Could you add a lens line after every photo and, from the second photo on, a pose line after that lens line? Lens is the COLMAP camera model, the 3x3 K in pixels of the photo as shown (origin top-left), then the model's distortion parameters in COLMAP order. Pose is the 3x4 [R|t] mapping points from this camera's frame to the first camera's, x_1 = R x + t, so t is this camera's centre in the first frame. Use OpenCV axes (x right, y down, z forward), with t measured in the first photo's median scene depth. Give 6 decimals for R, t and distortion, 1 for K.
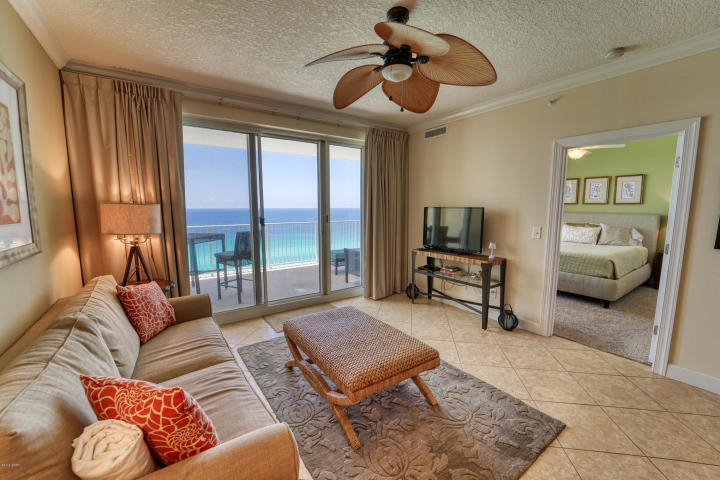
lens RADIAL K [[284.4, 0, 359.2], [0, 284.4, 241.3], [0, 0, 1]] dist [-0.011401, -0.002946]
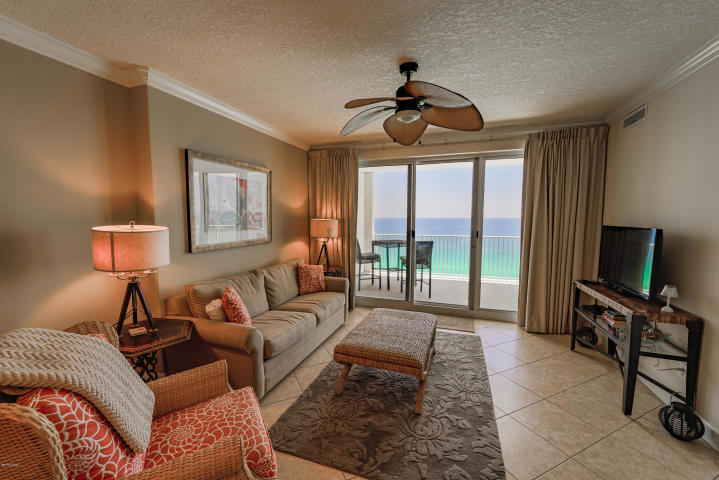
lens RADIAL K [[284.0, 0, 353.3], [0, 284.0, 238.8], [0, 0, 1]] dist [-0.011401, -0.002946]
pose [[0.585871, 0.065627, -0.807743, 0.572667], [-0.098413, 0.995101, 0.009469, -0.037827], [0.804407, 0.073944, 0.589459, 0.084544]]
